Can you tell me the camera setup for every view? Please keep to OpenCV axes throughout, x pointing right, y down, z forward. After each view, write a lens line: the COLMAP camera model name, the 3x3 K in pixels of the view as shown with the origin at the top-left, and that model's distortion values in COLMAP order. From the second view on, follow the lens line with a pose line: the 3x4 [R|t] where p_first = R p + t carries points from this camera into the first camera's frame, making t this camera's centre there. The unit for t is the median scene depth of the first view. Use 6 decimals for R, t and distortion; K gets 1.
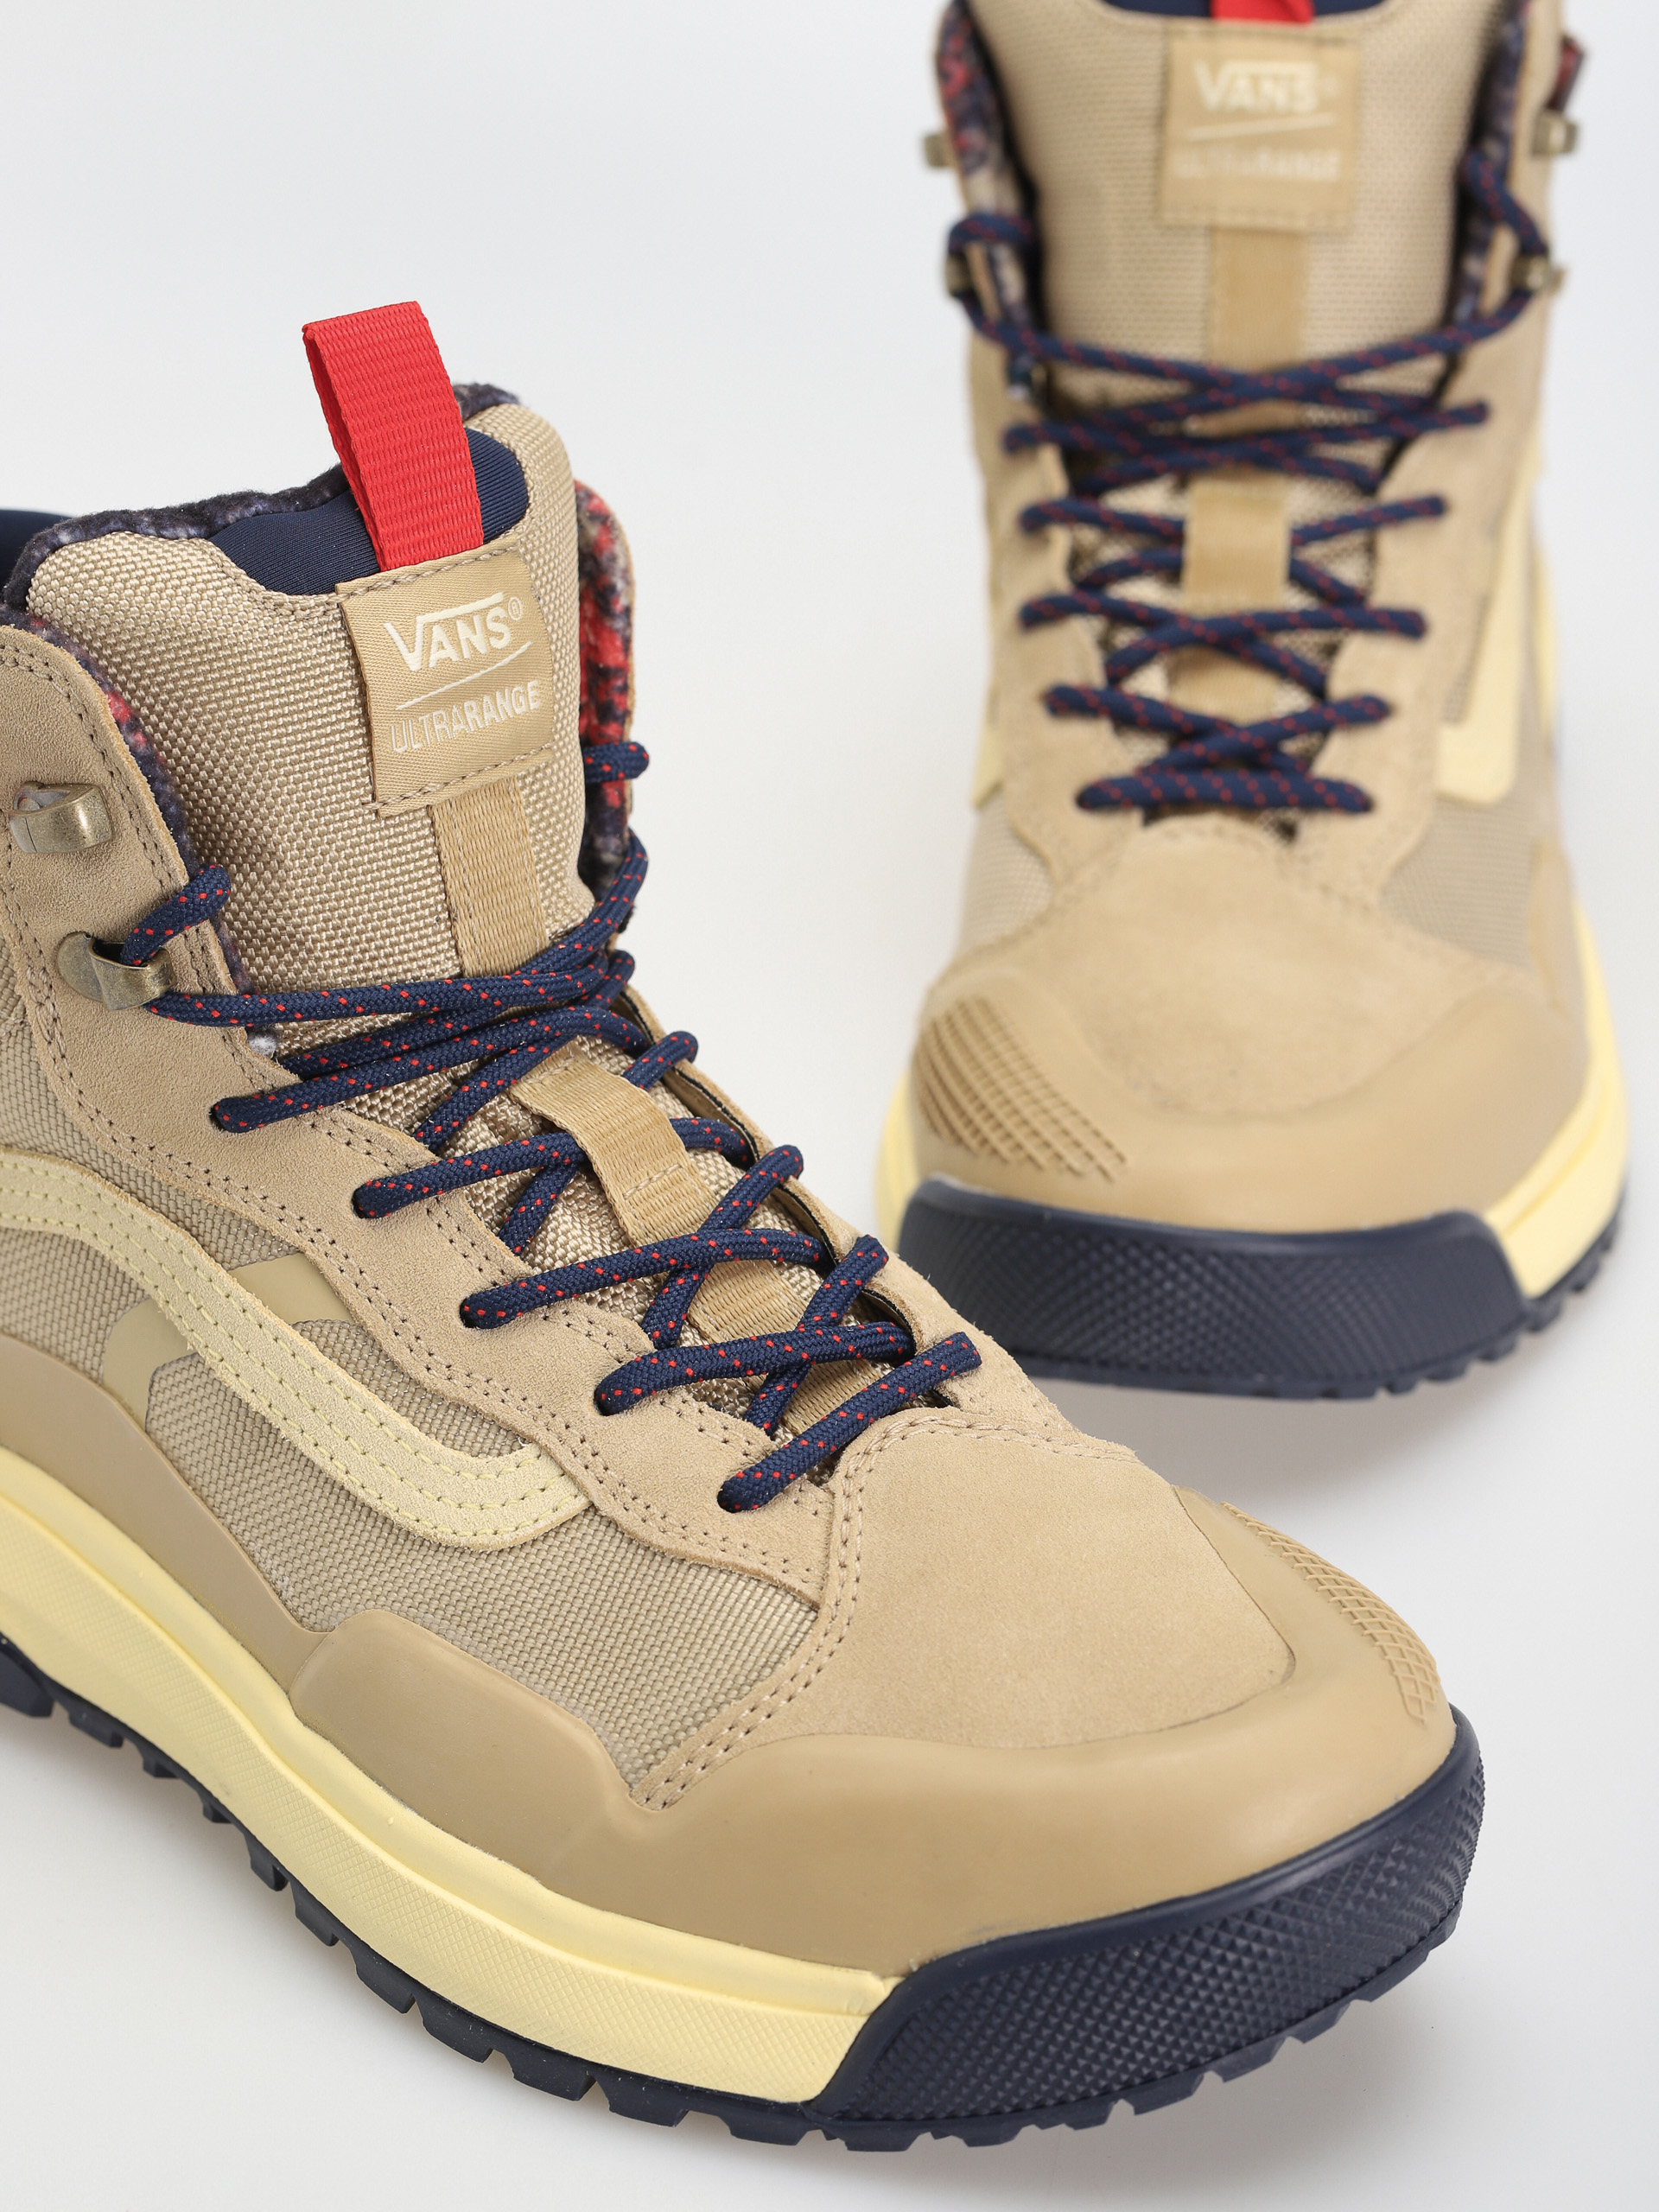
lens RADIAL K [[6748.1, 0, 829.5], [0, 6748.1, 1106.0], [0, 0, 1]] dist [-0.081039, -0.815762]
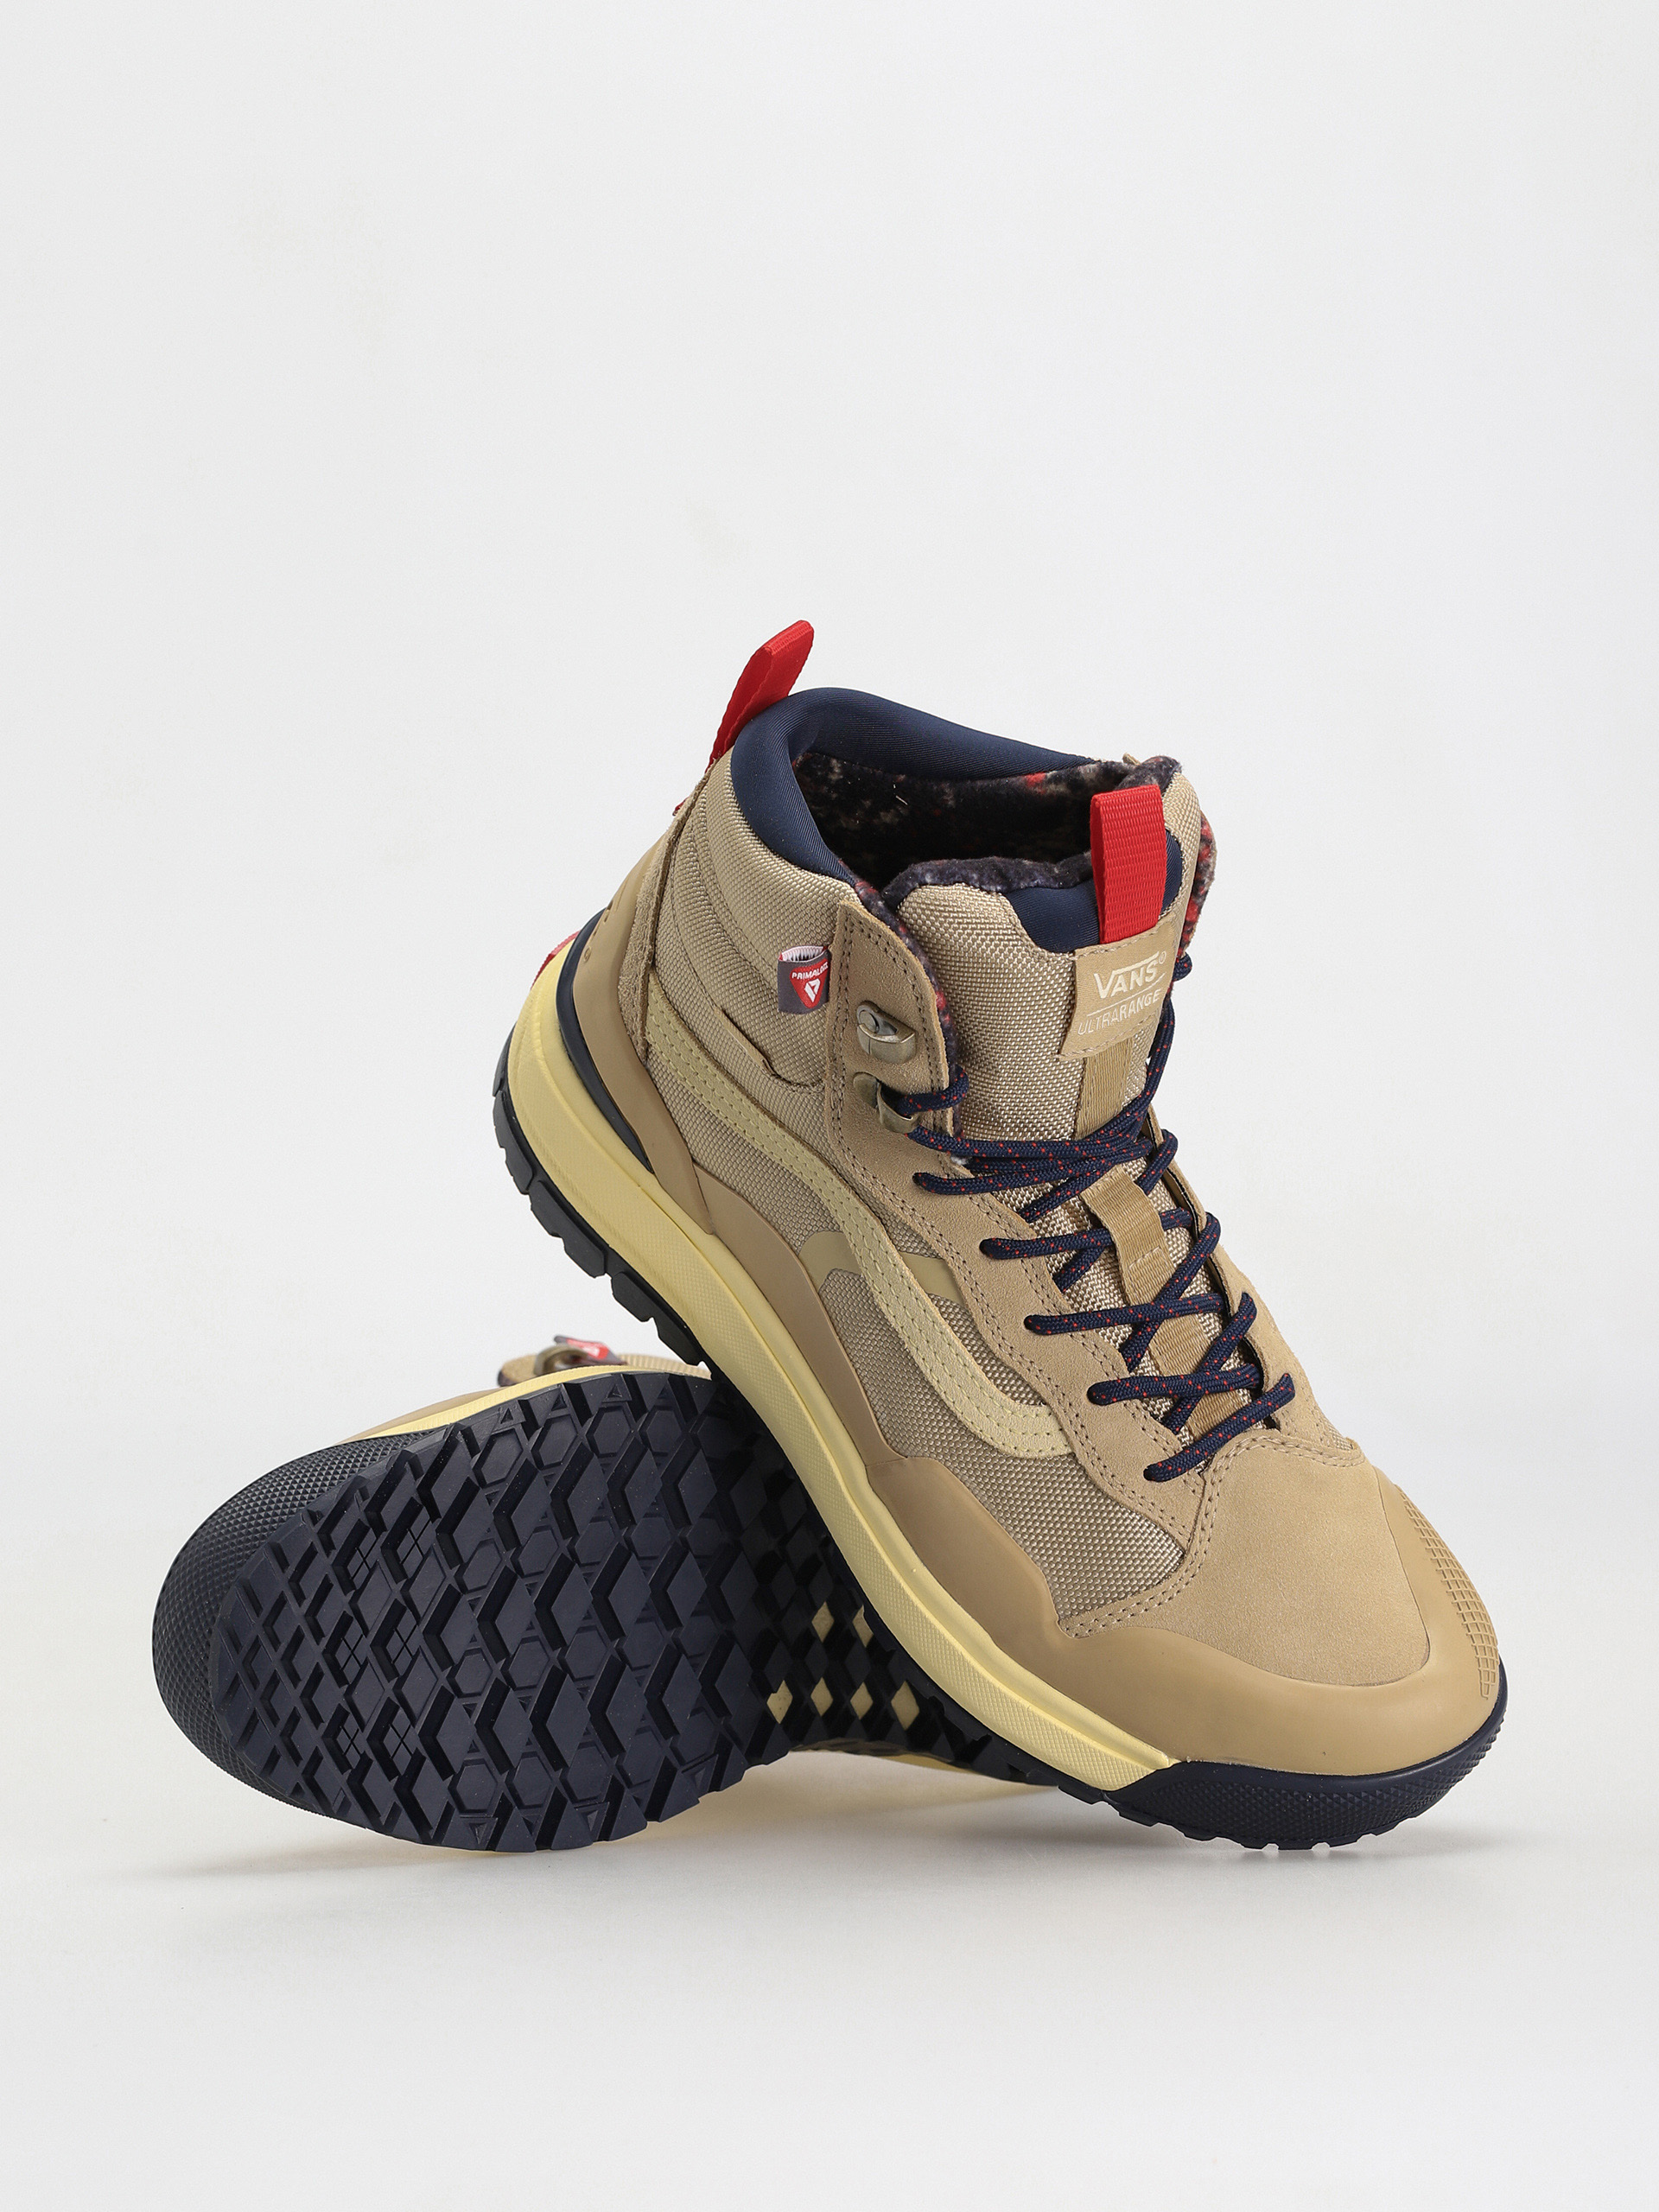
lens RADIAL K [[6748.1, 0, 829.5], [0, 6748.1, 1106.0], [0, 0, 1]] dist [-0.081039, -0.815762]
pose [[0.966151, 0.231458, 0.113928, -0.320561], [-0.256357, 0.910817, 0.323565, -0.582824], [-0.028876, -0.341818, 0.939322, -0.643678]]
